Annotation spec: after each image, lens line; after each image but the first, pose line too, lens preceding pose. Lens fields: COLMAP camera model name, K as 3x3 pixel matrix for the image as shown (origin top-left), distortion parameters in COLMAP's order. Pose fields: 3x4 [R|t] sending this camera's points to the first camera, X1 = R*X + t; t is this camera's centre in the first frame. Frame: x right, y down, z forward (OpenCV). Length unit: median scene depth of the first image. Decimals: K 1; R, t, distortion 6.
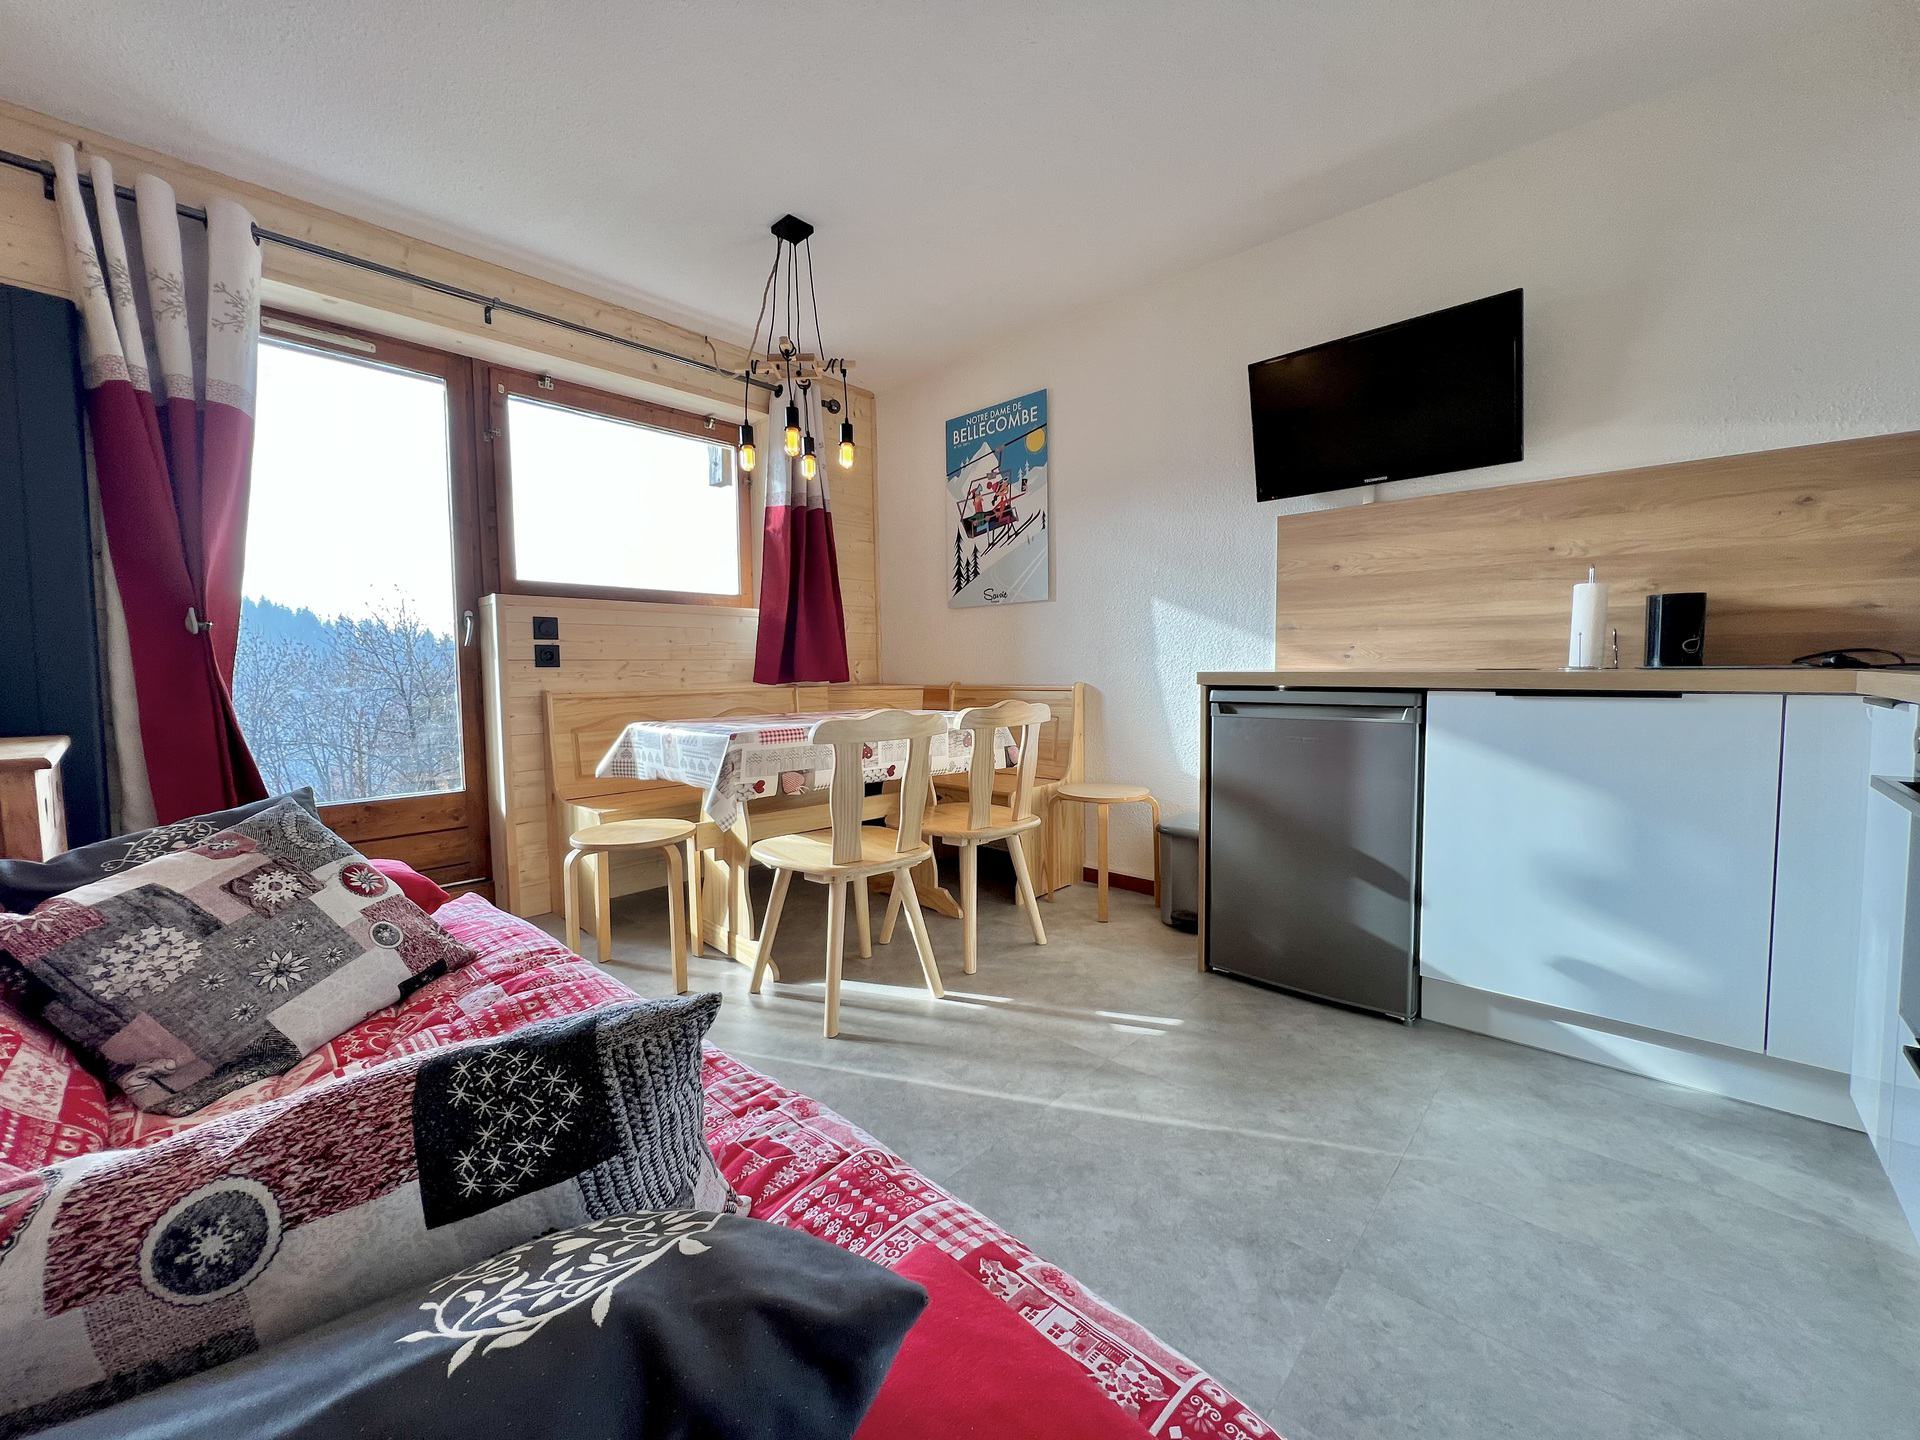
lens RADIAL K [[766.9, 0, 957.1], [0, 766.9, 717.7], [0, 0, 1]] dist [-0.000389, 0.000421]
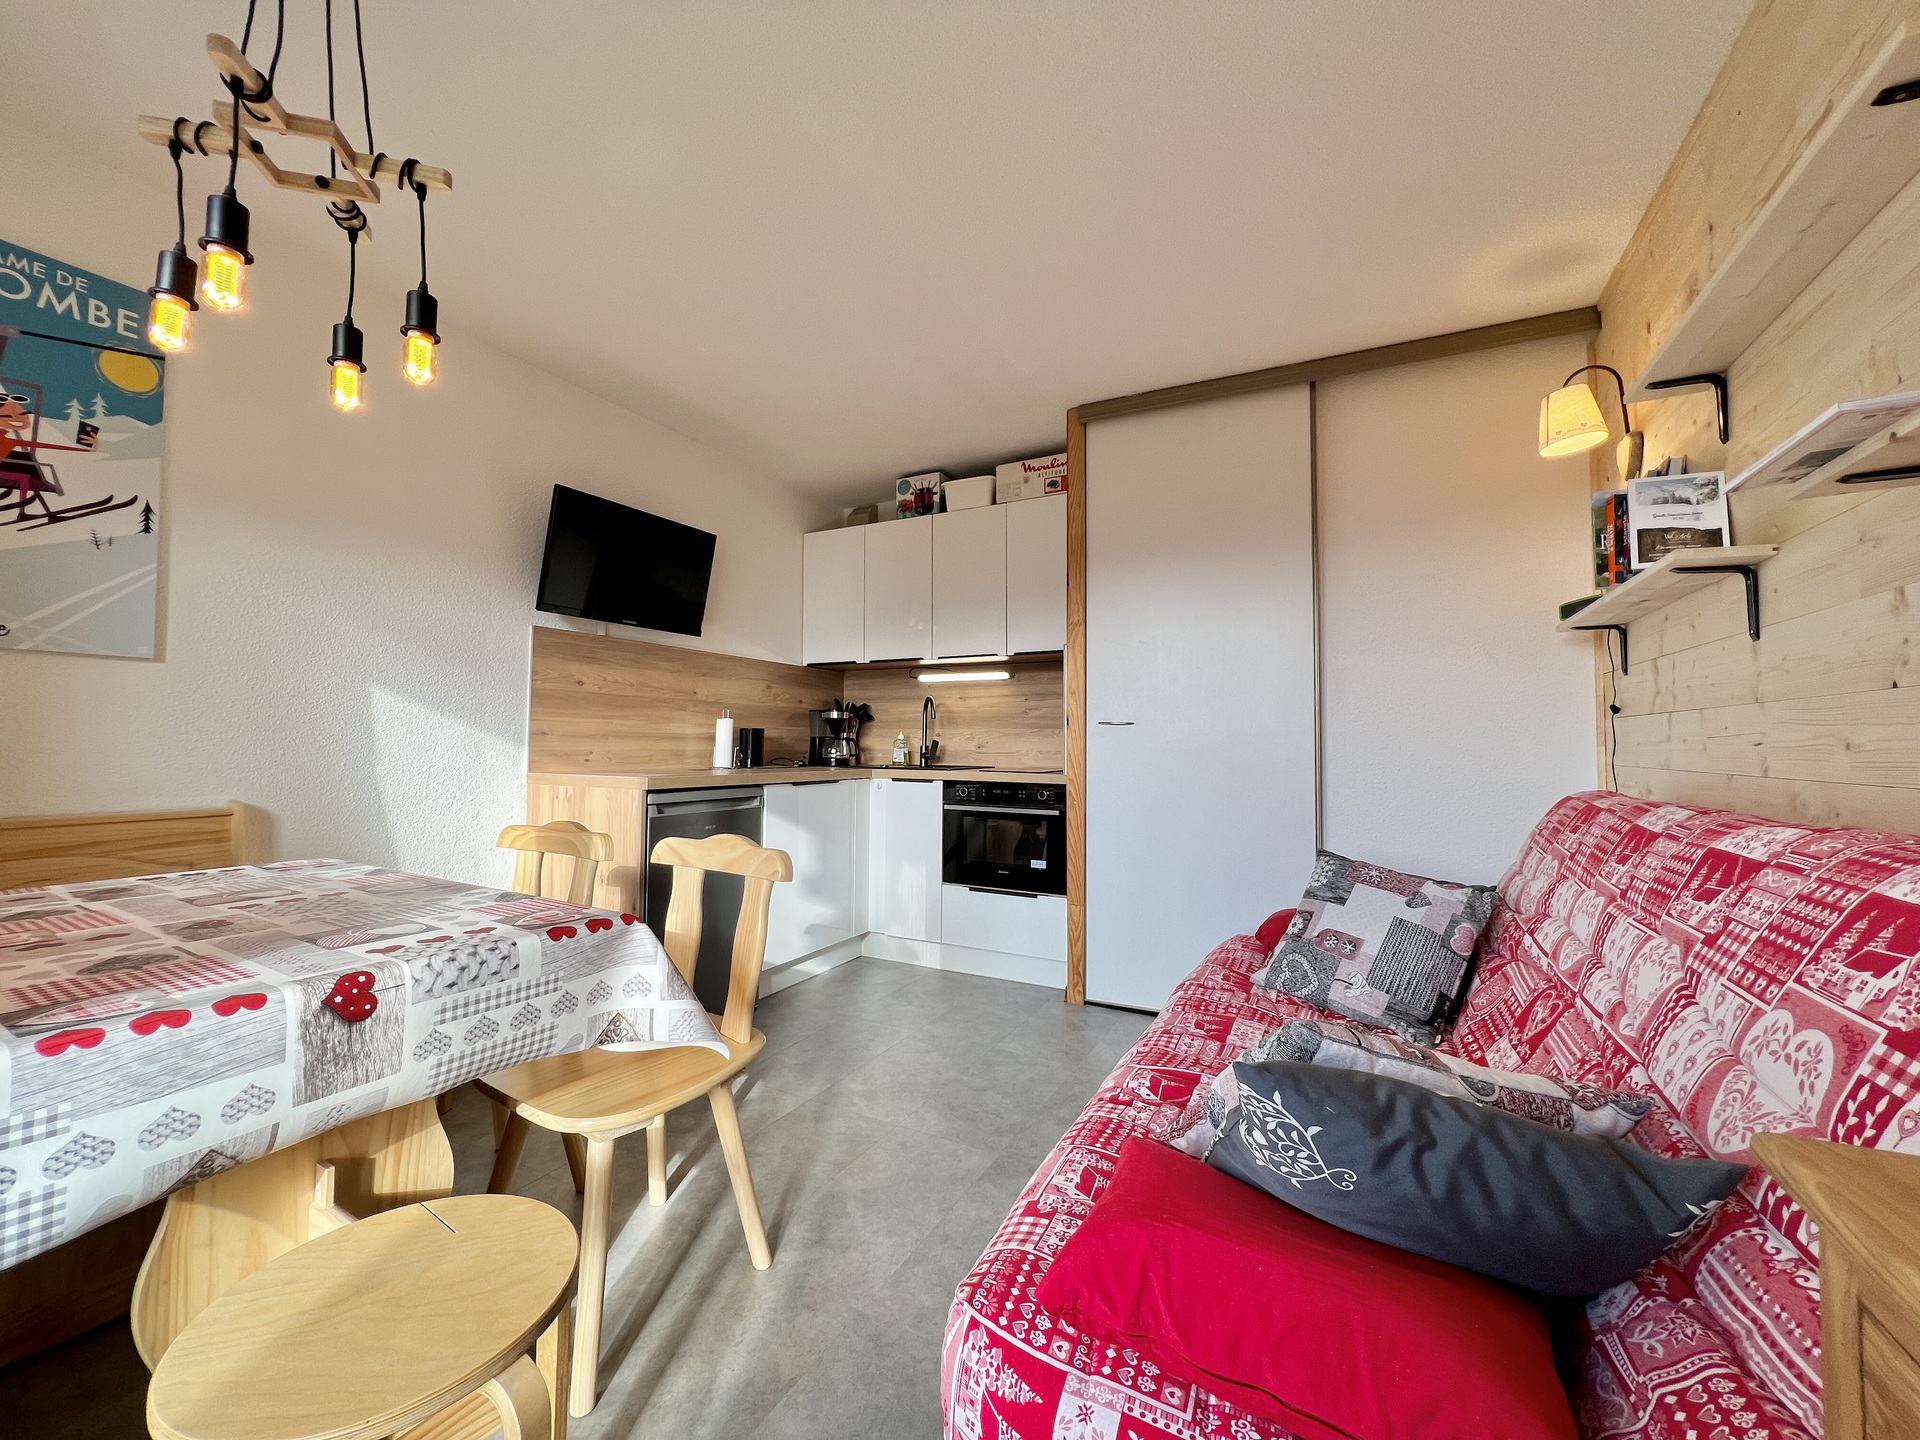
lens RADIAL K [[766.9, 0, 957.9], [0, 766.9, 715.5], [0, 0, 1]] dist [-0.000389, 0.000421]
pose [[-0.259522, 0.045585, 0.964661, -0.576219], [0.058814, 0.997777, -0.031328, -0.059410], [-0.963945, 0.048605, -0.261626, 0.575930]]
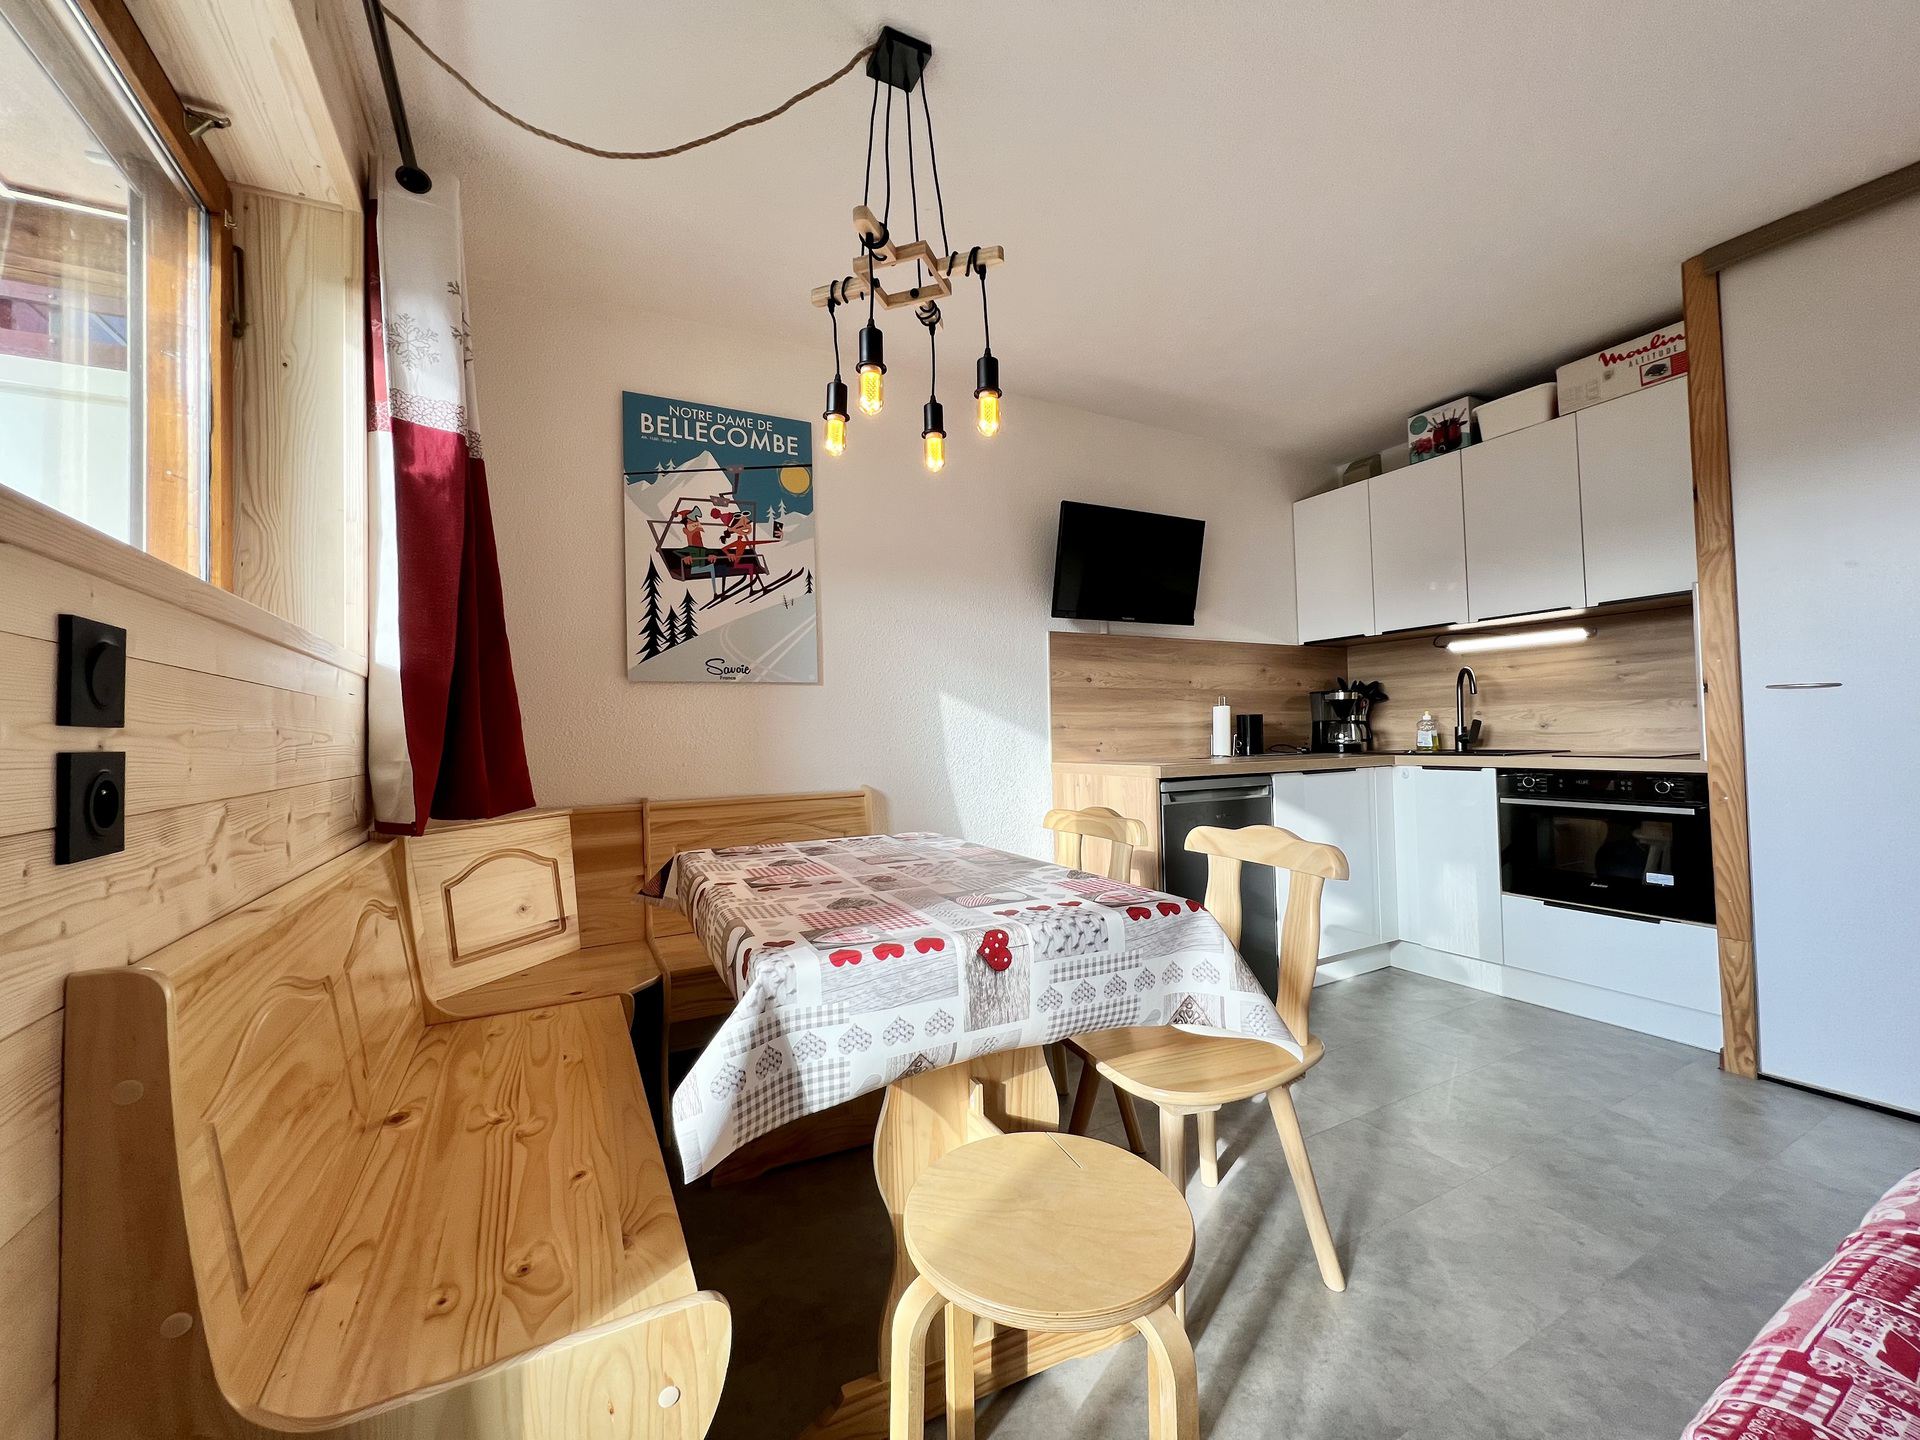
lens RADIAL K [[766.9, 0, 953.5], [0, 766.9, 715.4], [0, 0, 1]] dist [-0.000389, 0.000421]
pose [[0.326681, 0.028358, 0.944709, -0.573888], [0.081231, 0.995009, -0.057958, -0.063574], [-0.941638, 0.095673, 0.322747, 0.616041]]
